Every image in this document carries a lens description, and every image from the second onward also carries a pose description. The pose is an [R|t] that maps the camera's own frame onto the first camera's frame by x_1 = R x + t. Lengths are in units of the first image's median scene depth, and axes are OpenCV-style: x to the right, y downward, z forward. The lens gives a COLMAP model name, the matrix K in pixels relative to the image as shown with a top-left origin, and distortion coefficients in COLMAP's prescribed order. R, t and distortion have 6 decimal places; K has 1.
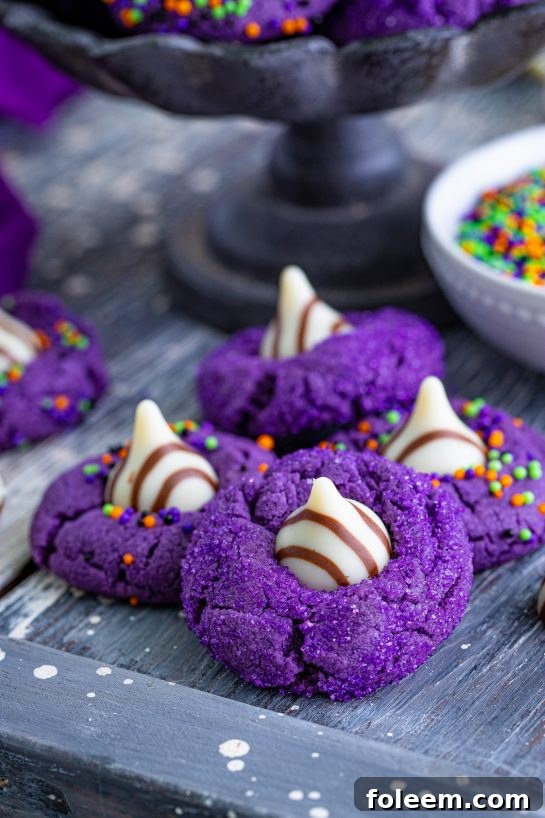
lens RADIAL K [[3196.7, 0, 272.5], [0, 3196.7, 409.0], [0, 0, 1]] dist [-0.042047, 2.296357]
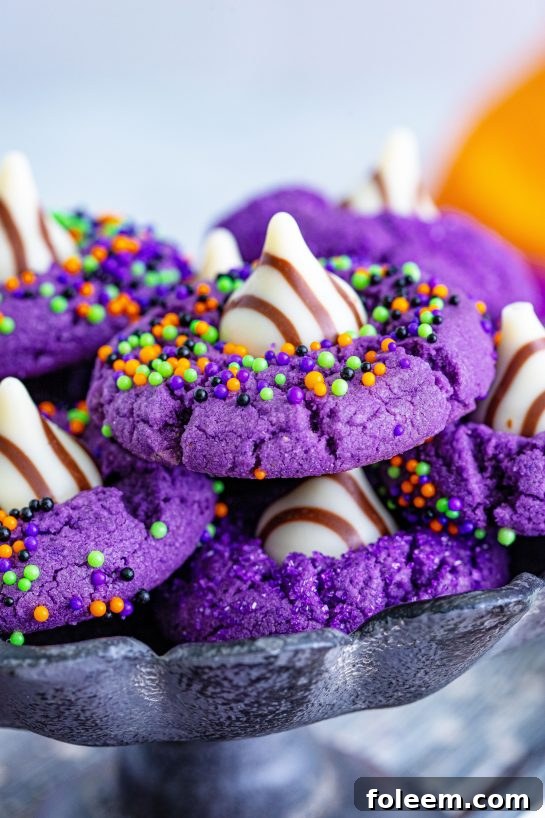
lens RADIAL K [[3196.7, 0, 272.5], [0, 3196.7, 409.0], [0, 0, 1]] dist [-0.042047, 2.296357]
pose [[0.995060, 0.053312, -0.083751, 0.100881], [-0.061443, 0.993315, -0.097723, -0.103188], [0.077981, 0.102386, 0.991683, 0.345372]]
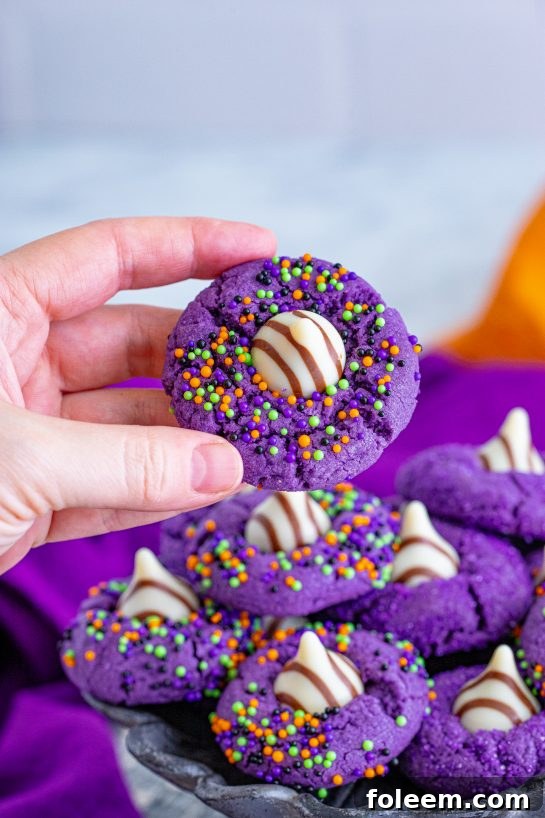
lens RADIAL K [[3196.7, 0, 272.5], [0, 3196.7, 409.0], [0, 0, 1]] dist [-0.042047, 2.296357]
pose [[0.997943, 0.031003, -0.056113, 0.032137], [-0.029405, 0.999145, 0.029070, -0.296815], [0.056966, -0.027360, 0.998001, -0.148161]]
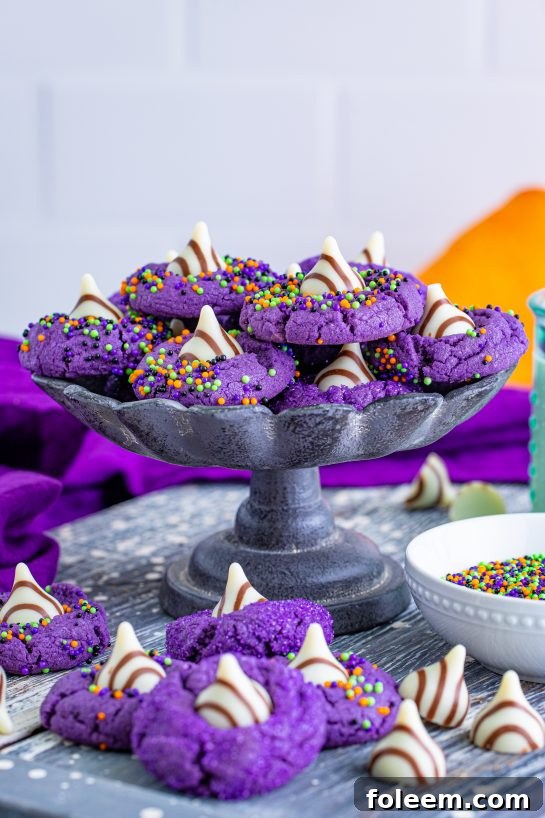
lens RADIAL K [[3196.7, 0, 272.5], [0, 3196.7, 409.0], [0, 0, 1]] dist [-0.042047, 2.296357]
pose [[0.995621, 0.068800, -0.063284, 0.119542], [-0.082487, 0.965113, -0.248500, 0.272065], [0.043979, 0.252632, 0.966562, -0.487668]]
